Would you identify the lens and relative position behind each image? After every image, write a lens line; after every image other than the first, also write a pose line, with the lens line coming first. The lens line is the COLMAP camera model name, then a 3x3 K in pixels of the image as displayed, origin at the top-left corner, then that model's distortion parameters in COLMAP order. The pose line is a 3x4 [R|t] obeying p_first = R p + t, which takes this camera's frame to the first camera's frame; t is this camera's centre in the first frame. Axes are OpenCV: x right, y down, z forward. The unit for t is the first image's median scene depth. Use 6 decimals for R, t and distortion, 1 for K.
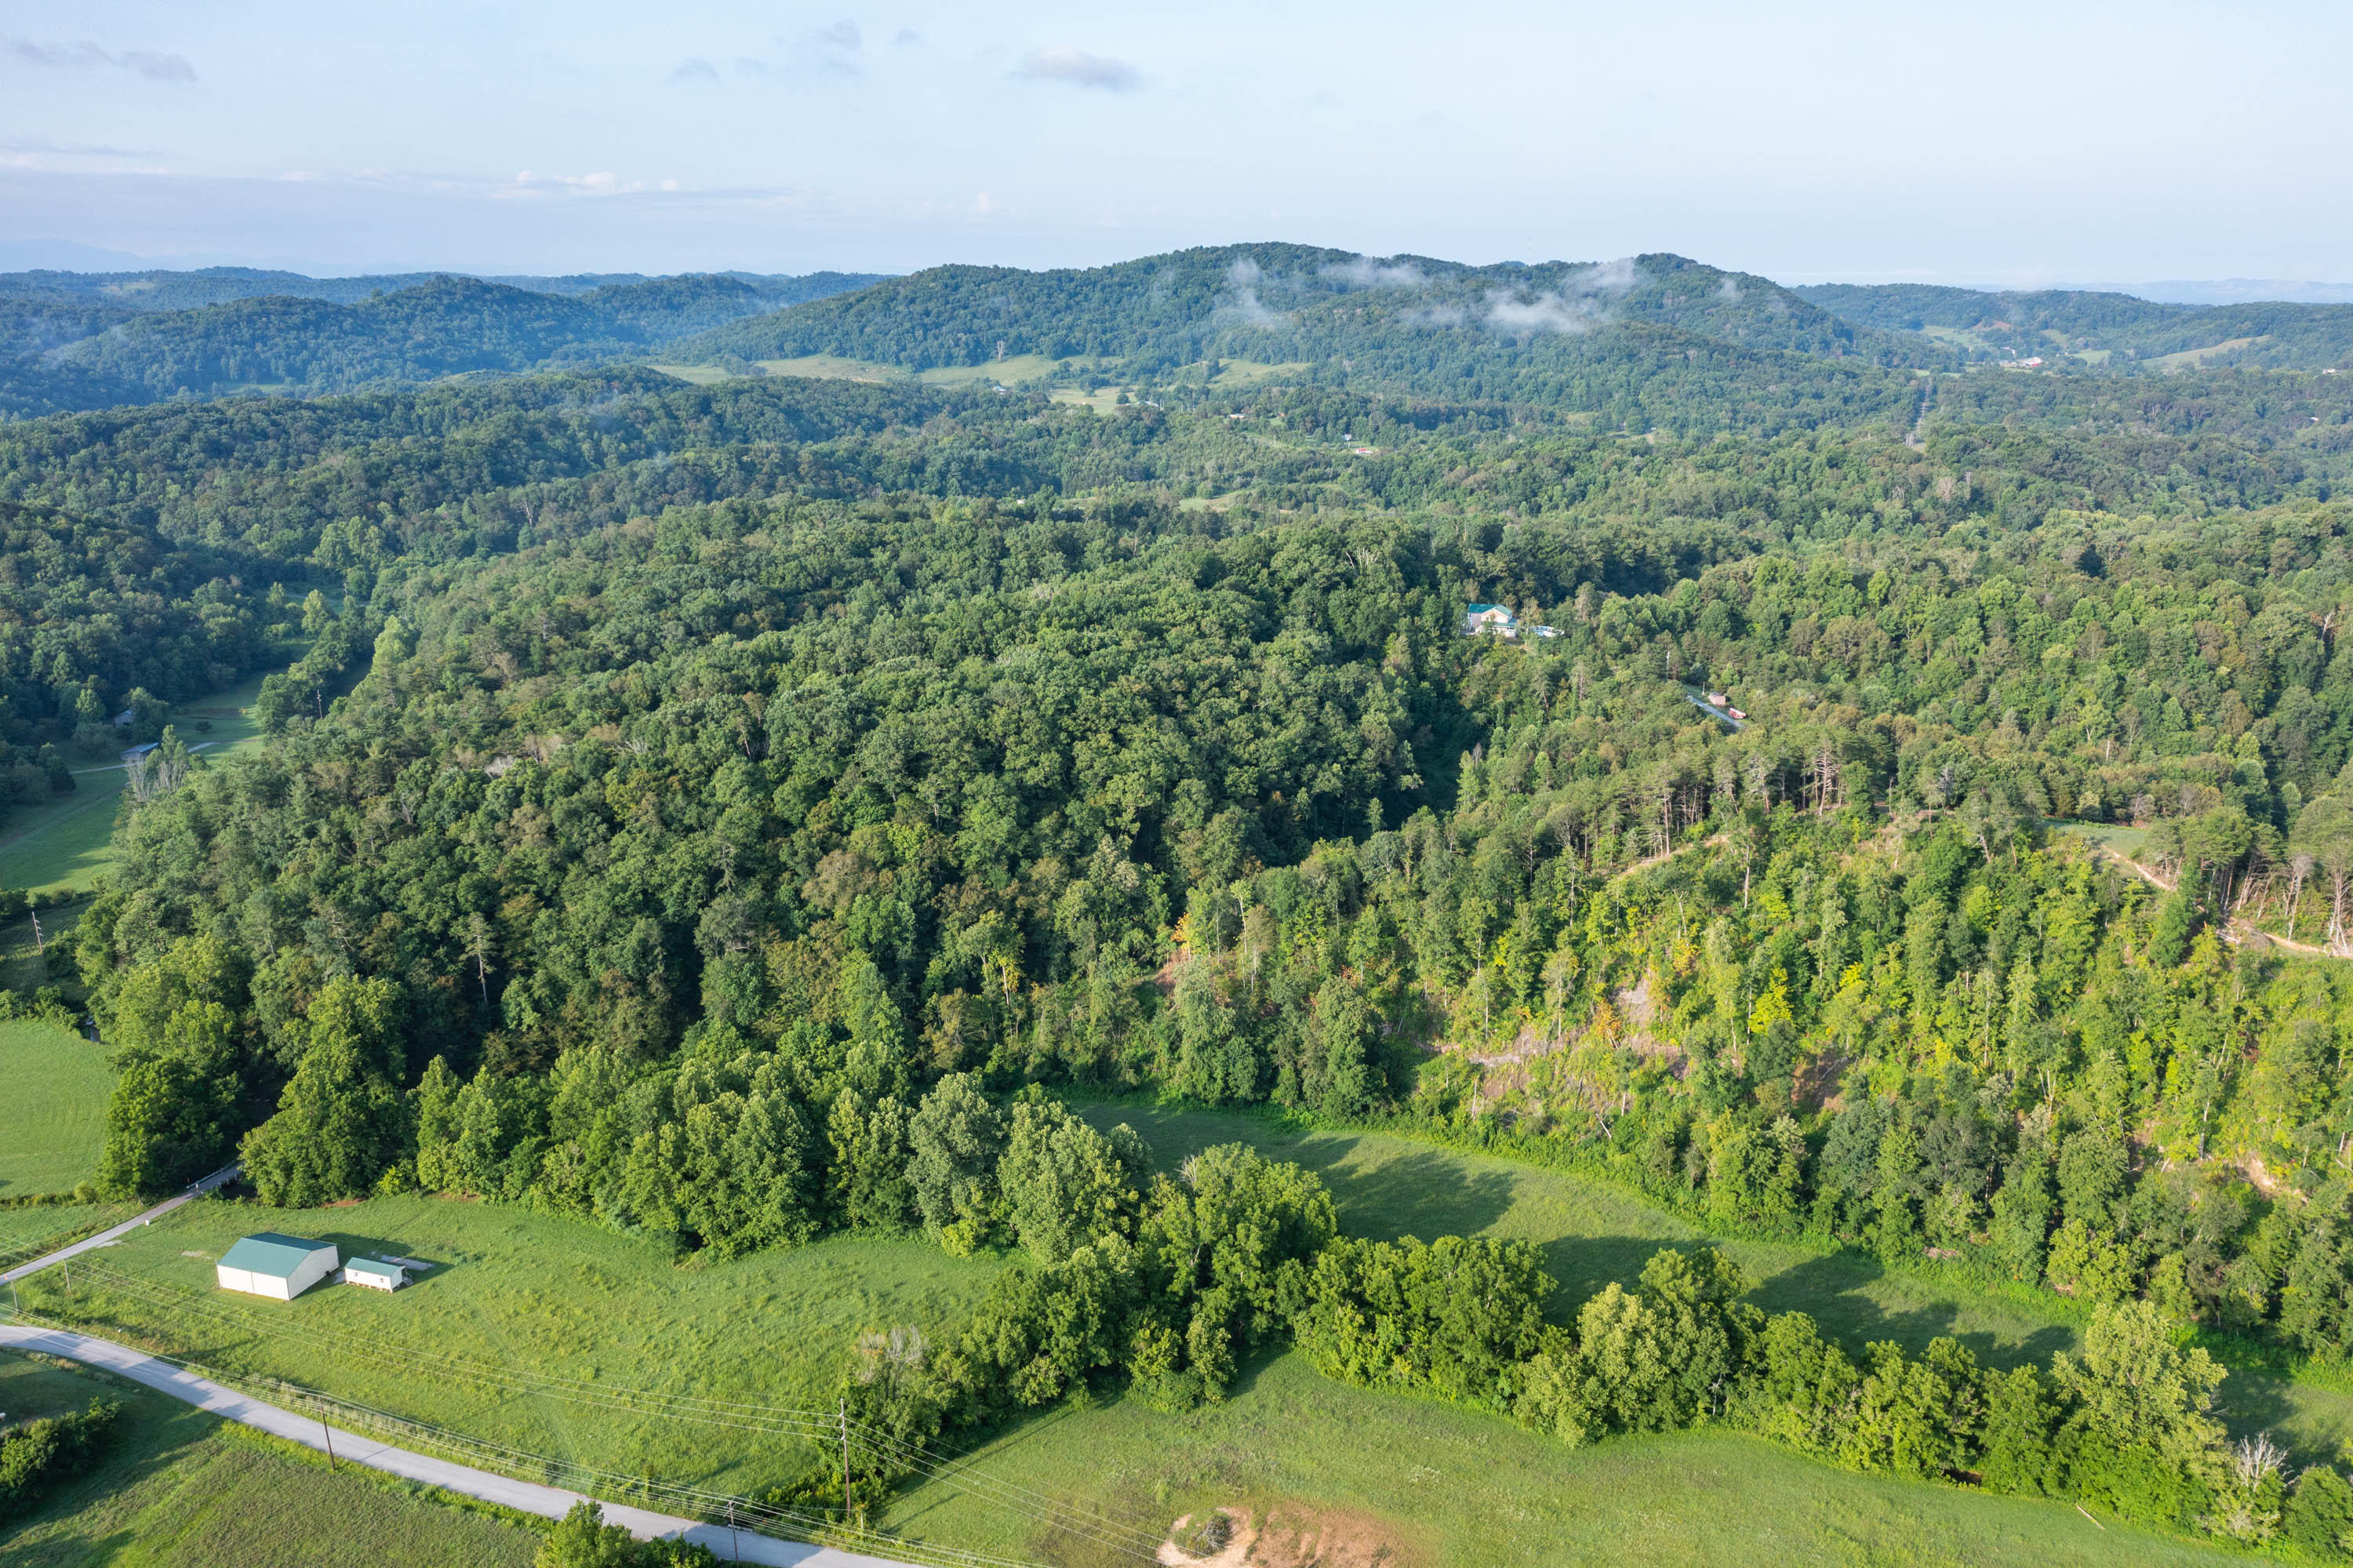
lens RADIAL K [[1856.1, 0, 1173.9], [0, 1856.1, 739.9], [0, 0, 1]] dist [-0.012506, 0.009971]
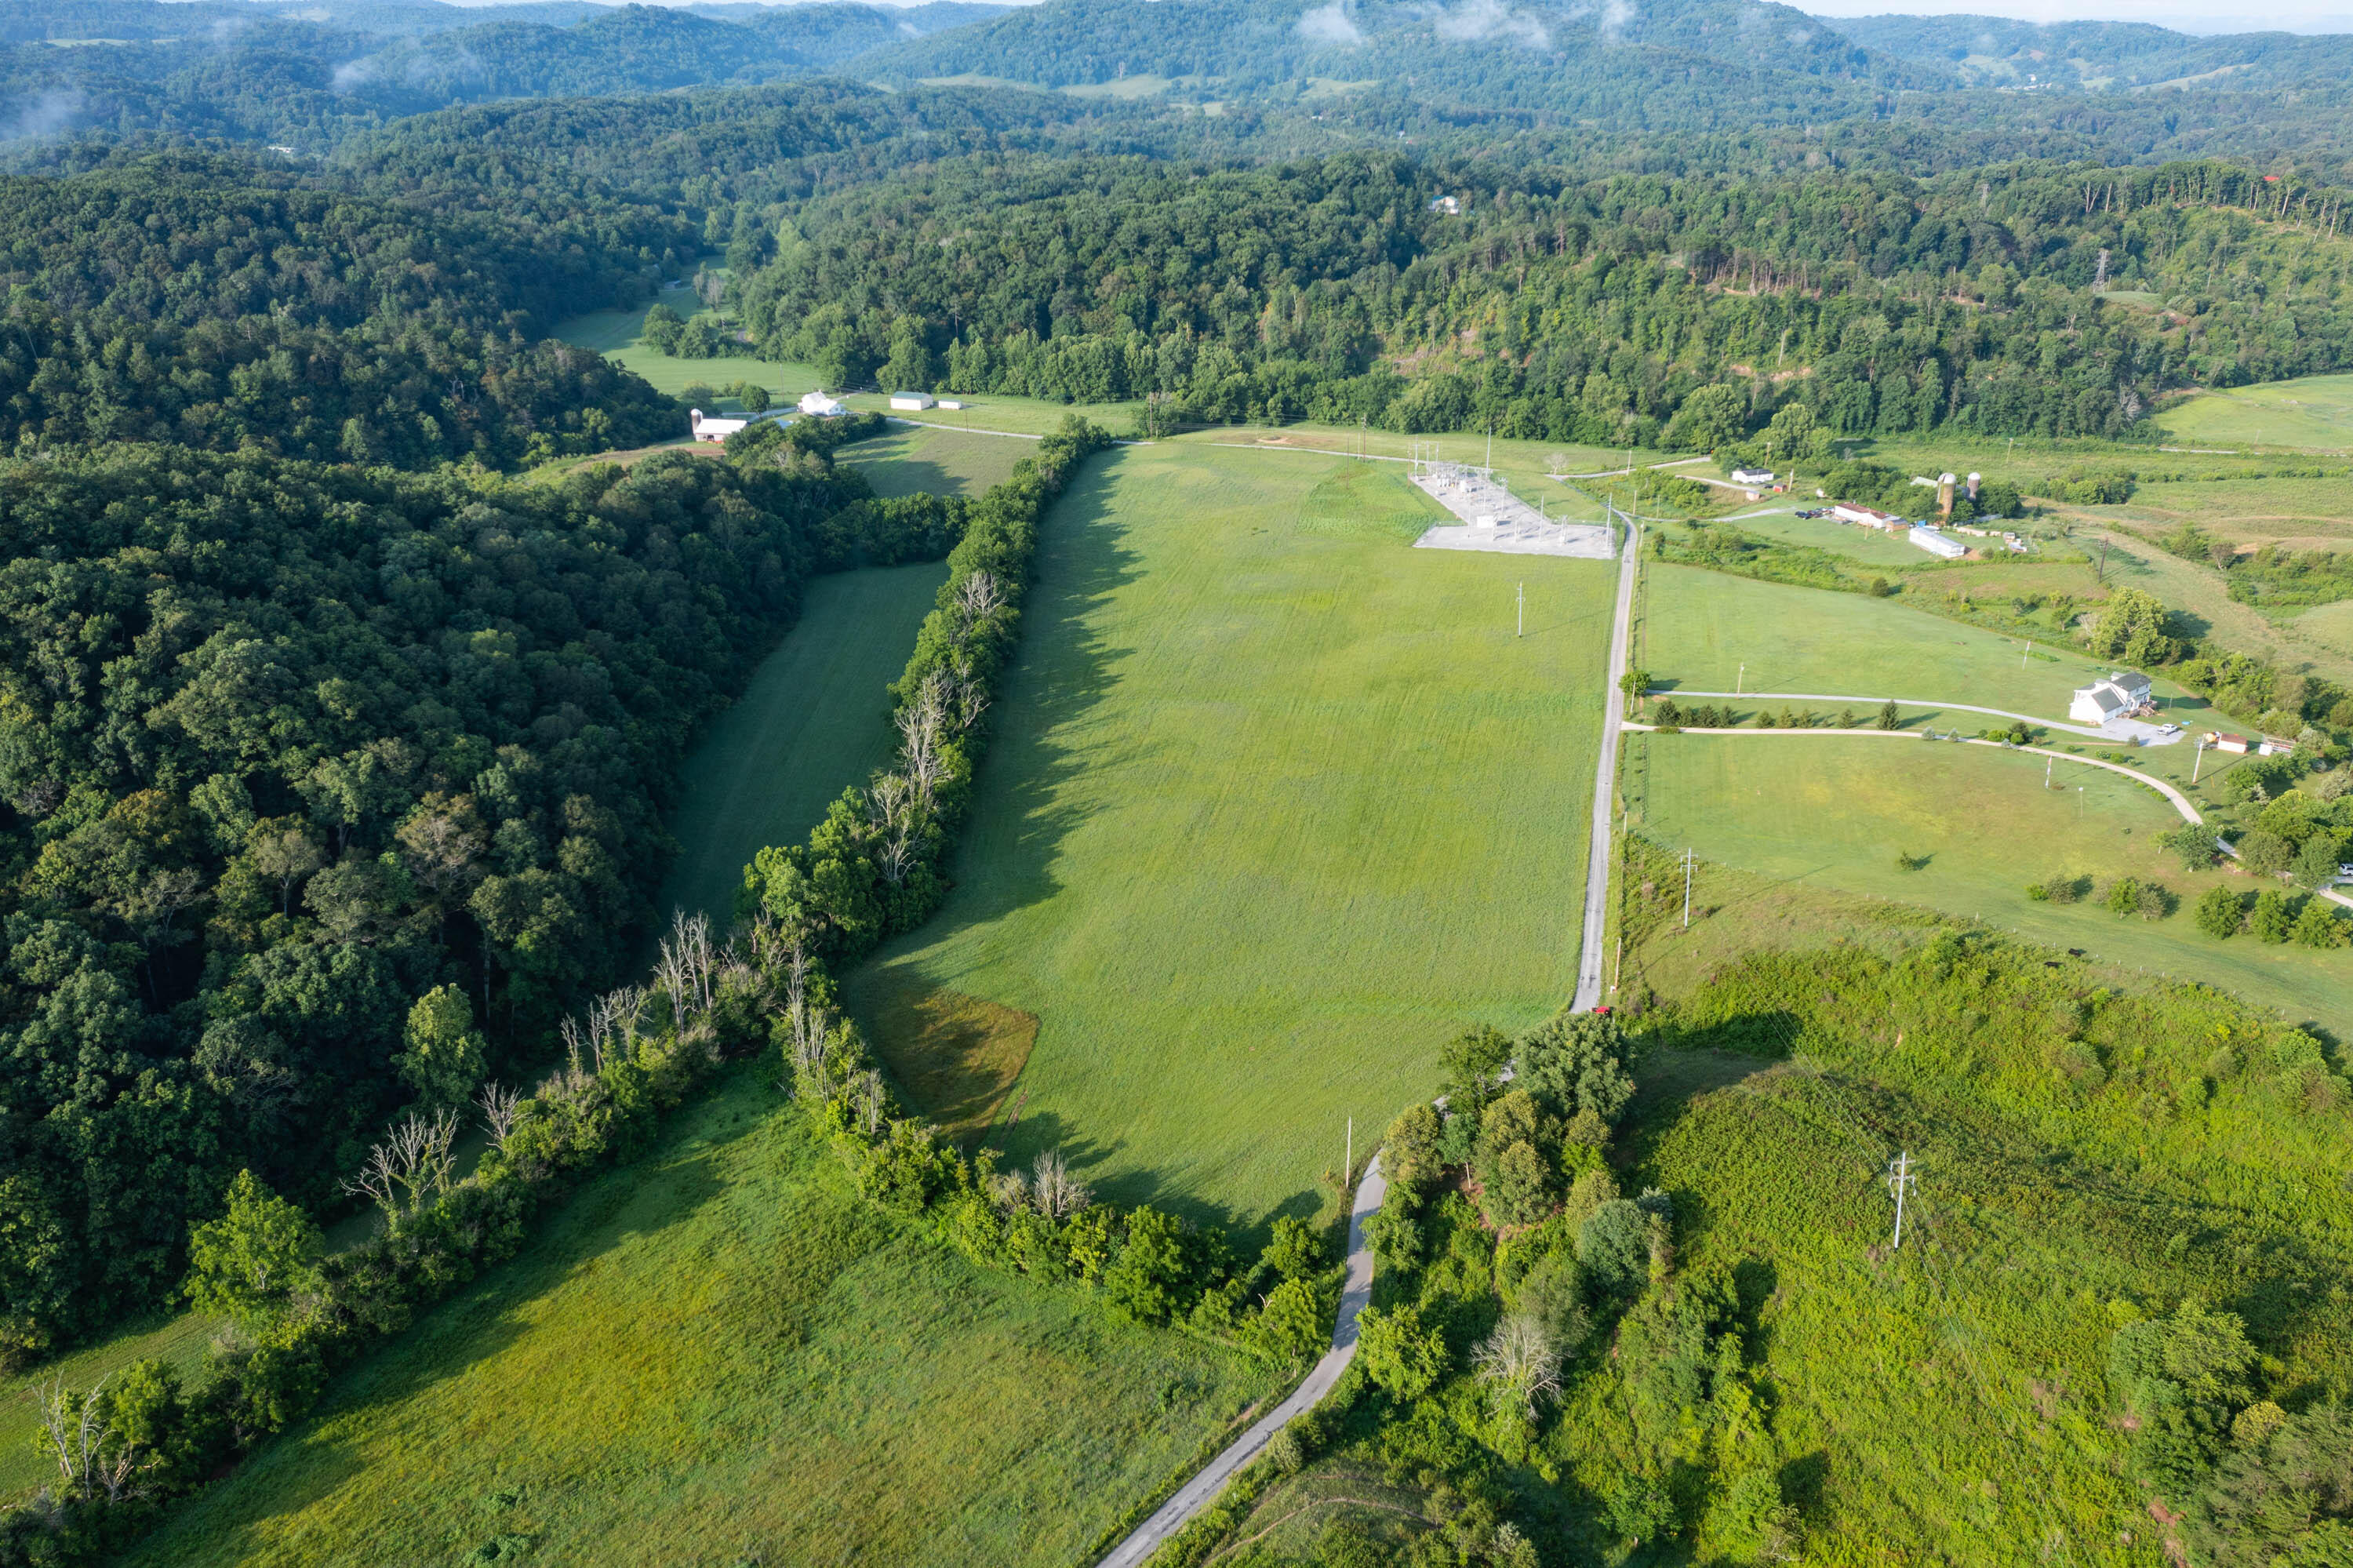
lens RADIAL K [[1856.1, 0, 1182.3], [0, 1856.1, 763.9], [0, 0, 1]] dist [-0.012506, 0.009971]
pose [[0.999026, 0.017850, -0.040364, 0.001772], [-0.011932, 0.989742, 0.142368, 0.303932], [0.042491, -0.141748, 0.988990, -1.180238]]
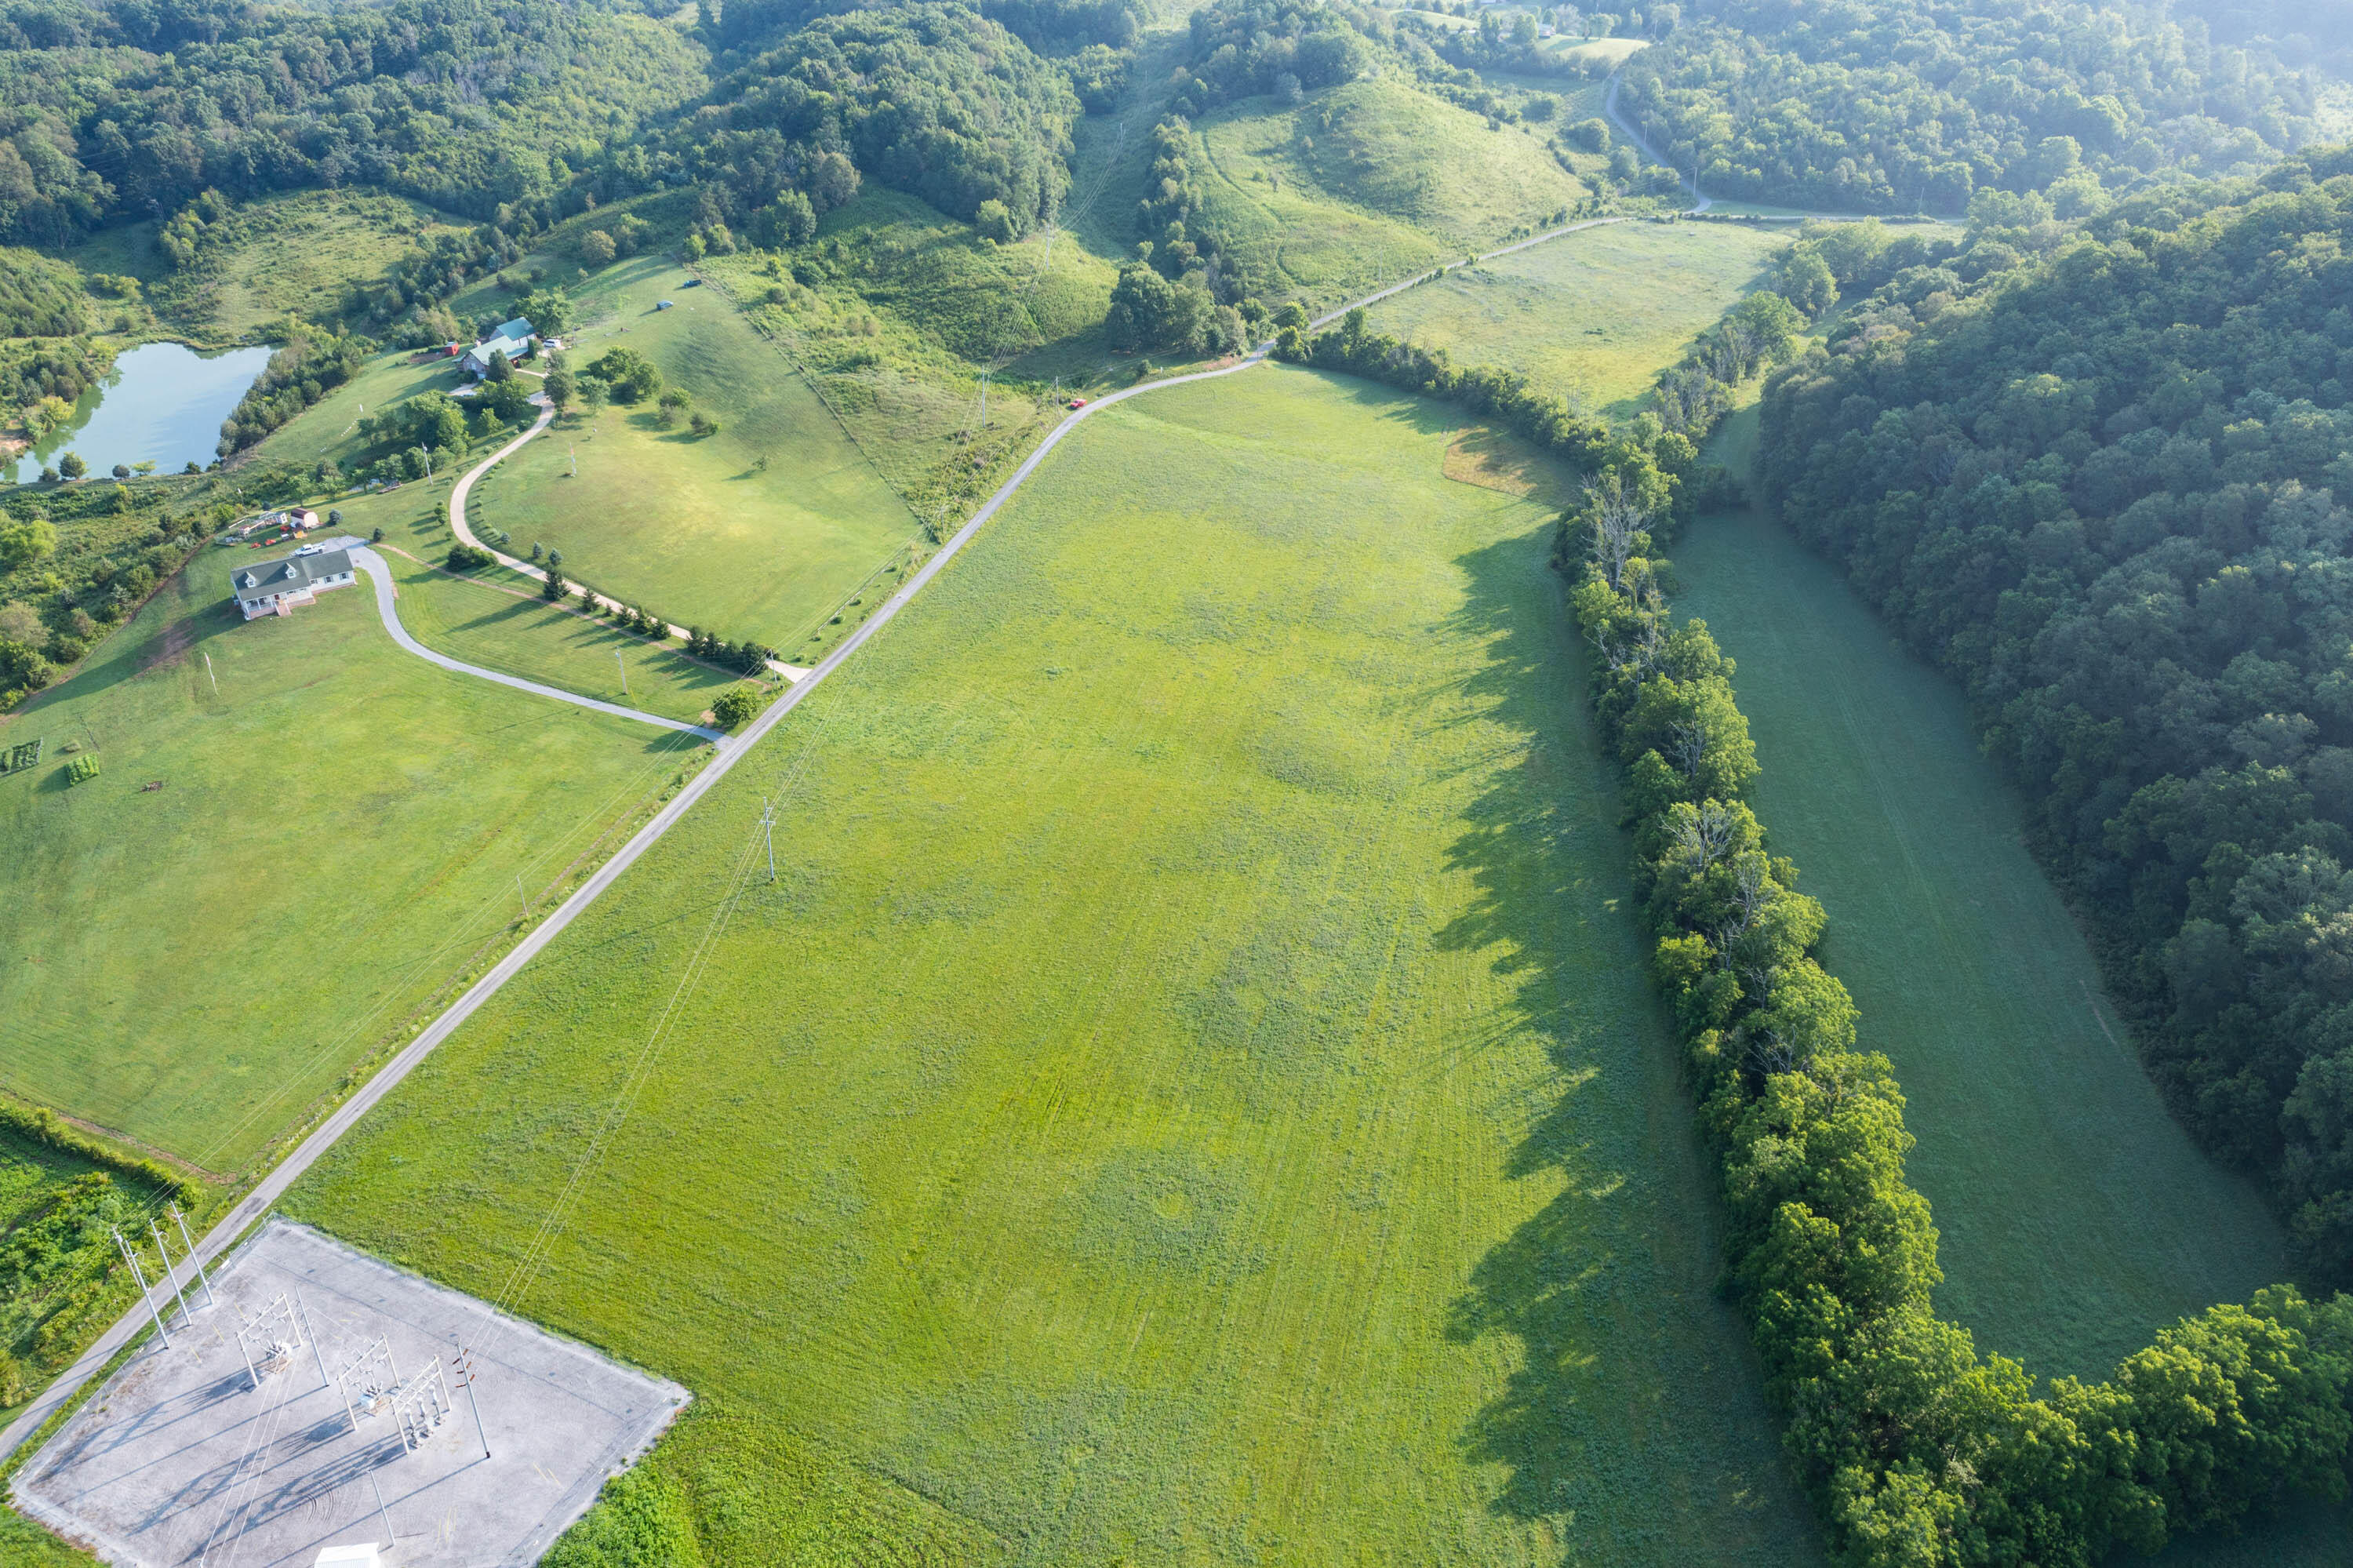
lens RADIAL K [[1856.1, 0, 1178.1], [0, 1856.1, 783.7], [0, 0, 1]] dist [-0.012506, 0.009971]
pose [[-0.993370, -0.043271, 0.106506, -0.053515], [0.043085, 0.718798, 0.693882, -0.103056], [-0.106582, 0.693871, -0.712168, 0.430639]]
